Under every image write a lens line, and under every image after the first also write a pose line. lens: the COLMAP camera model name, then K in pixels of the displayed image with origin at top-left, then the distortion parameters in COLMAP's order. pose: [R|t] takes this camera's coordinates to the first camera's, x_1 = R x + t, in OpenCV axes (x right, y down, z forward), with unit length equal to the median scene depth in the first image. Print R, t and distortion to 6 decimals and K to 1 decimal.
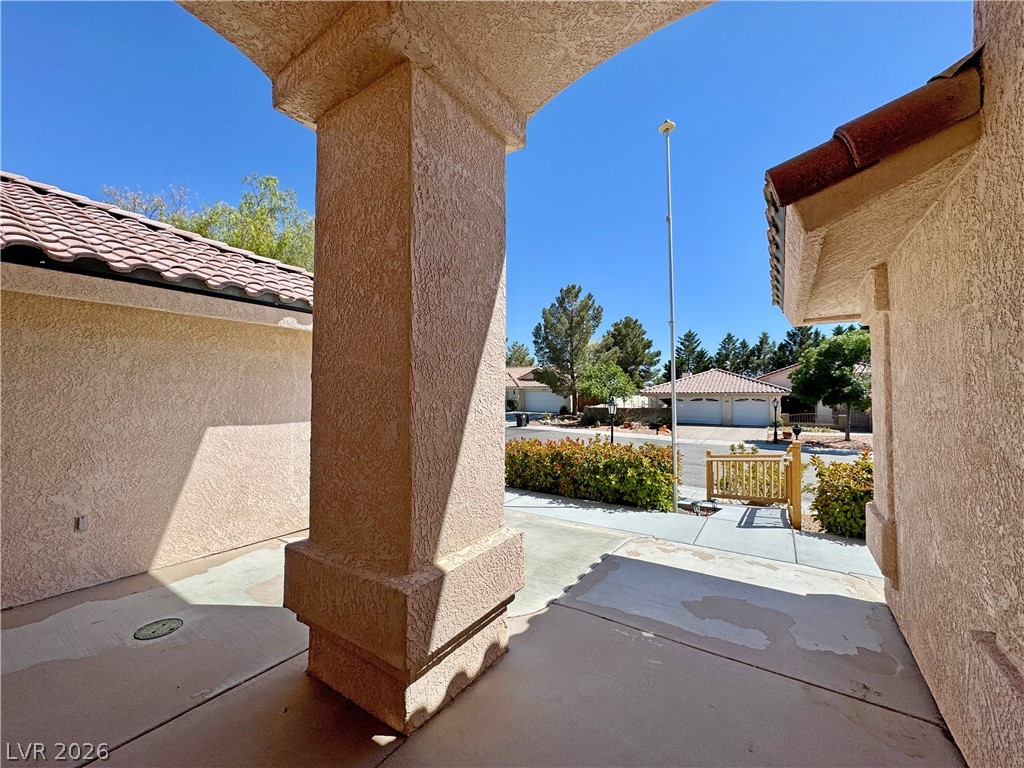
lens RADIAL K [[407.5, 0, 513.7], [0, 407.5, 385.3], [0, 0, 1]] dist [-0.000802, 0.000170]
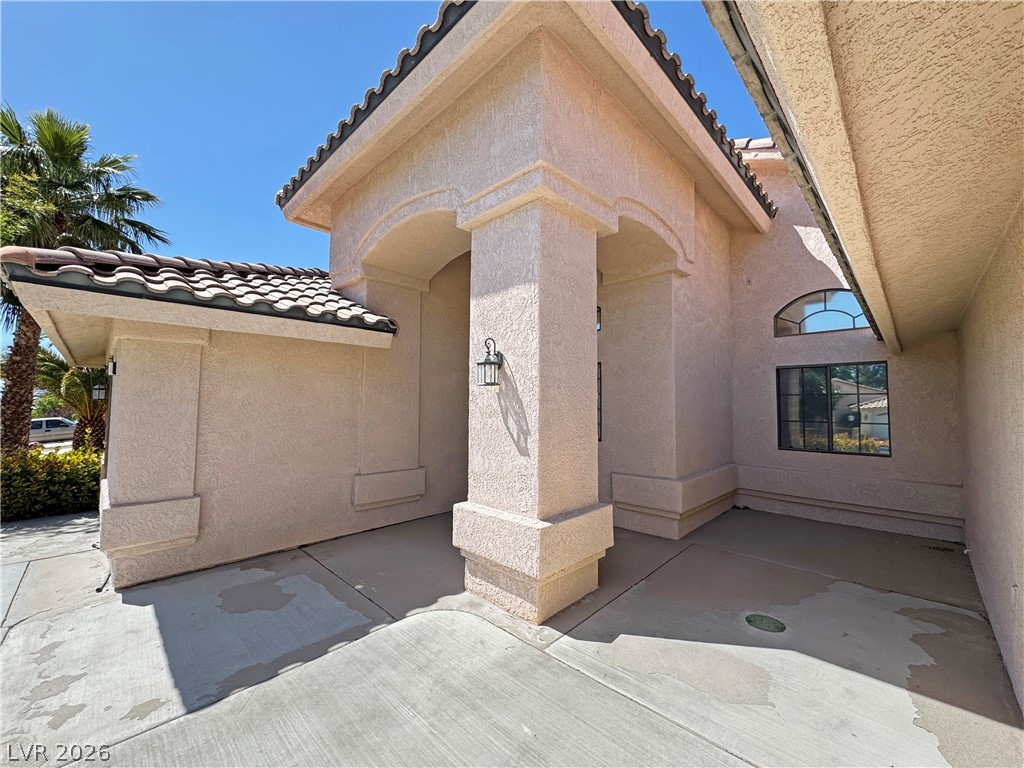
lens RADIAL K [[407.5, 0, 511.8], [0, 407.5, 383.7], [0, 0, 1]] dist [-0.000802, 0.000170]
pose [[-0.981825, 0.000661, 0.189789, -0.041479], [-0.013961, 0.997033, -0.075694, 0.004847], [-0.189276, -0.076968, -0.978903, 0.227155]]
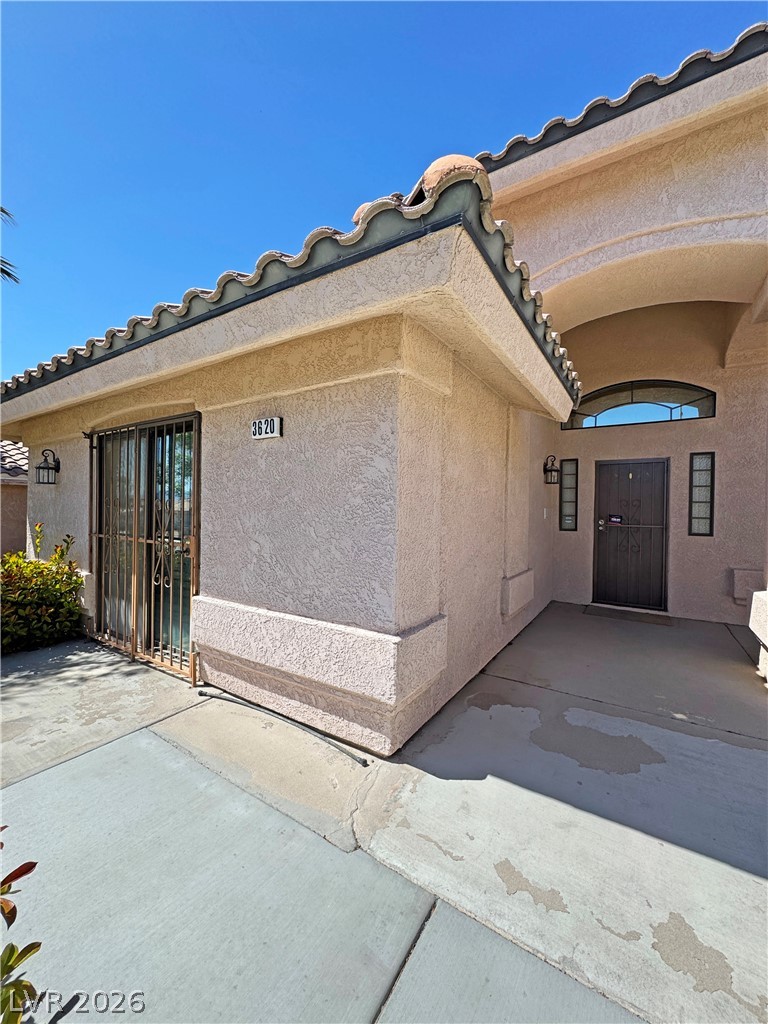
lens RADIAL K [[407.5, 0, 385.8], [0, 407.5, 511.7], [0, 0, 1]] dist [-0.000802, 0.000170]
pose [[-0.999690, -0.015891, -0.019160, 0.111666], [-0.015629, 0.999783, -0.013747, 0.011312], [0.019375, -0.013443, -0.999722, 0.205524]]
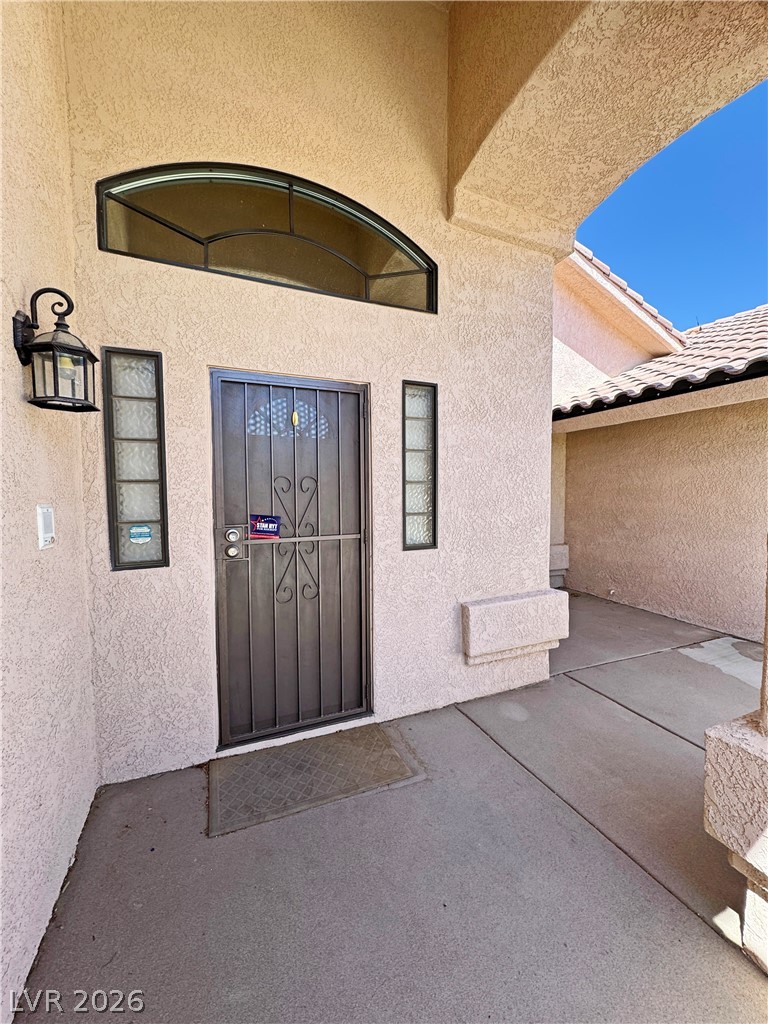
lens RADIAL K [[407.5, 0, 386.7], [0, 407.5, 510.2], [0, 0, 1]] dist [-0.000802, 0.000170]
pose [[-0.540804, 0.045797, -0.839901, 0.044229], [0.018973, 0.998927, 0.042252, 0.004137], [0.840935, 0.006914, -0.541093, 0.060230]]
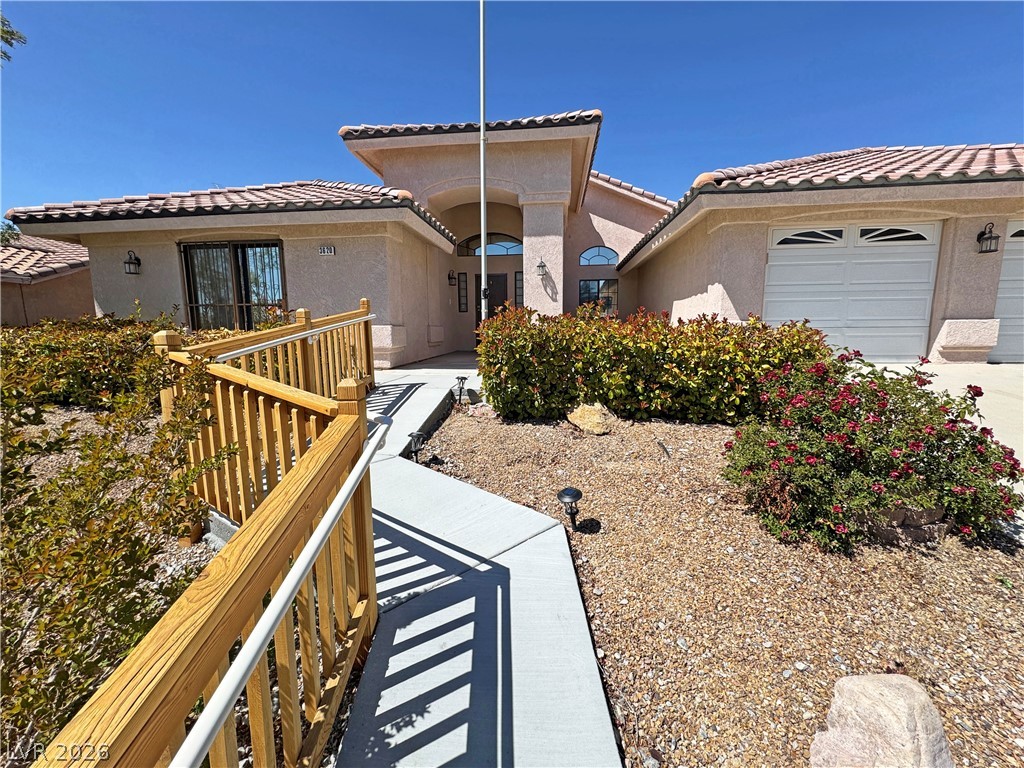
lens RADIAL K [[407.5, 0, 510.4], [0, 407.5, 382.4], [0, 0, 1]] dist [-0.000802, 0.000170]
pose [[-0.889231, 0.062969, -0.453103, 0.158158], [0.014277, 0.993818, 0.110095, 0.043758], [0.457235, 0.091432, -0.884634, 0.382899]]
